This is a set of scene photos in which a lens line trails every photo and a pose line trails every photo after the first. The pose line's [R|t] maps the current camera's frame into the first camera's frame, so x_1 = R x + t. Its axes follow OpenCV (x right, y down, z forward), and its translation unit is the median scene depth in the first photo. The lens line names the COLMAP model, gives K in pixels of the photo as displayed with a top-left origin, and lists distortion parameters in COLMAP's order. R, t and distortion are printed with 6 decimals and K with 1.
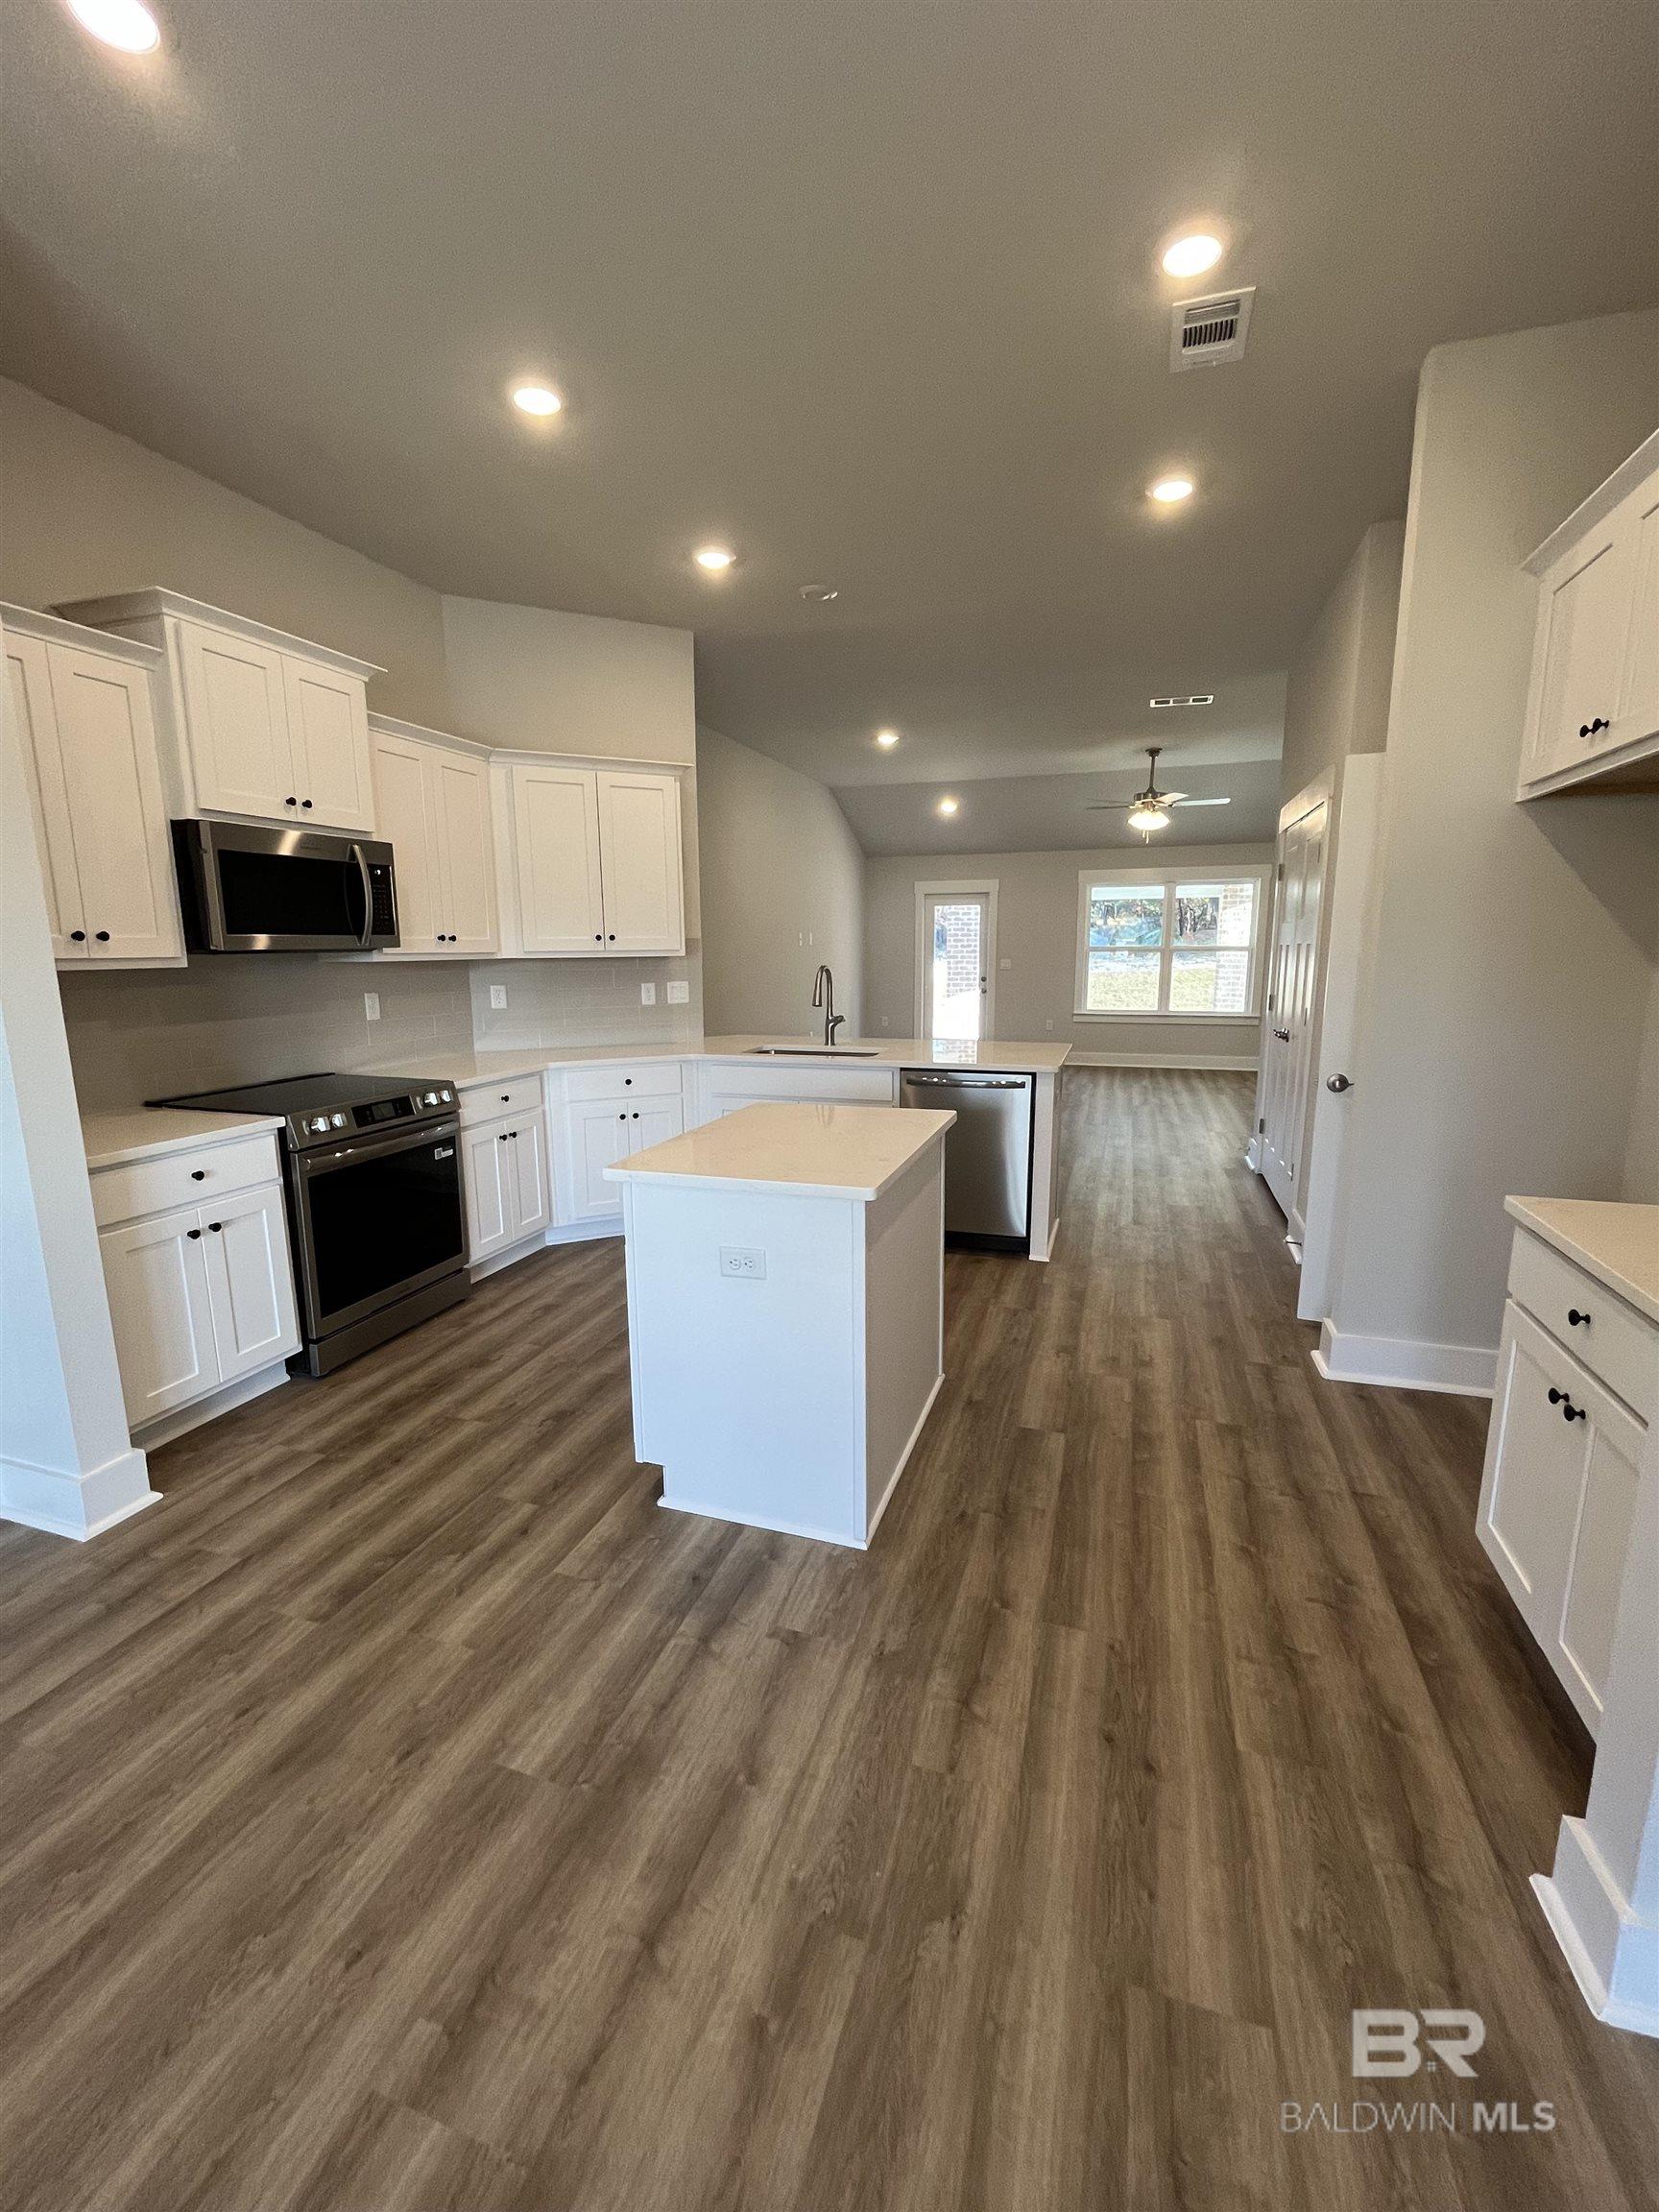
lens RADIAL K [[920.0, 0, 829.5], [0, 920.0, 1106.0], [0, 0, 1]] dist [-0.003316, -0.000036]
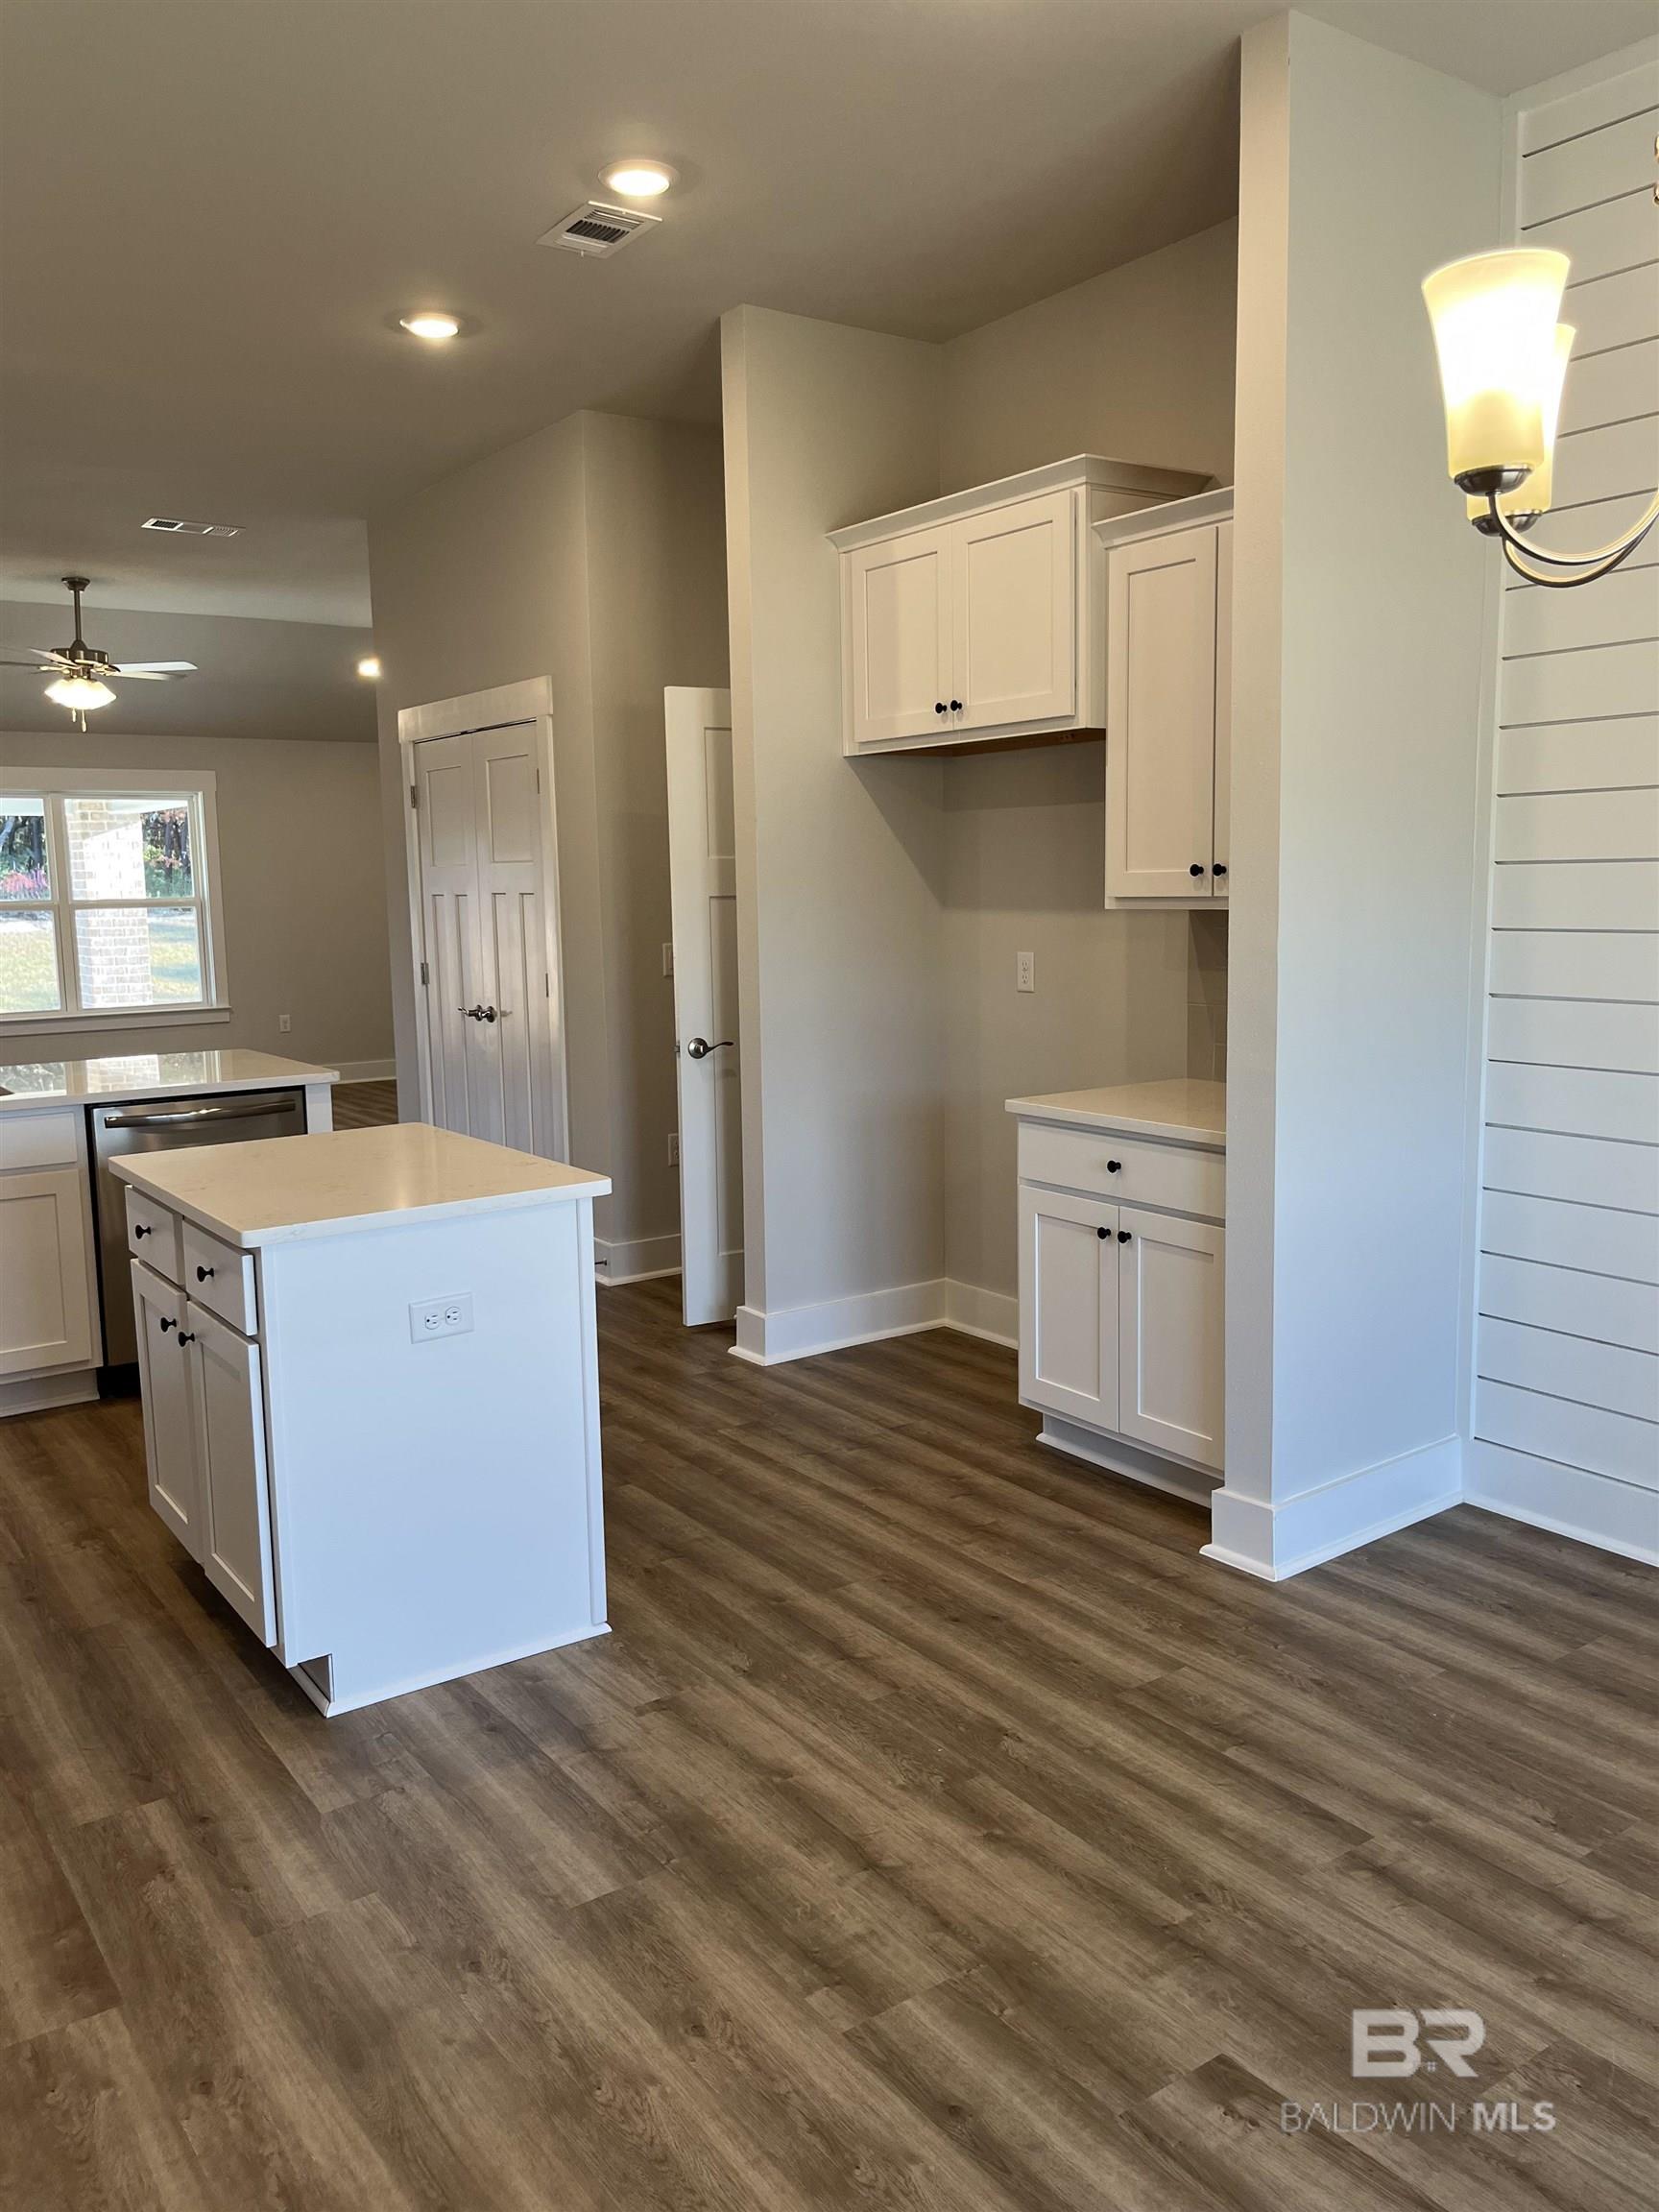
lens RADIAL K [[1692.7, 0, 829.5], [0, 1692.7, 1106.0], [0, 0, 1]] dist [0.038666, -0.051302]
pose [[0.591387, -0.114239, 0.798255, -1.209647], [0.153420, 0.987773, 0.027700, 0.007241], [-0.791659, 0.106087, 0.601682, -0.146561]]
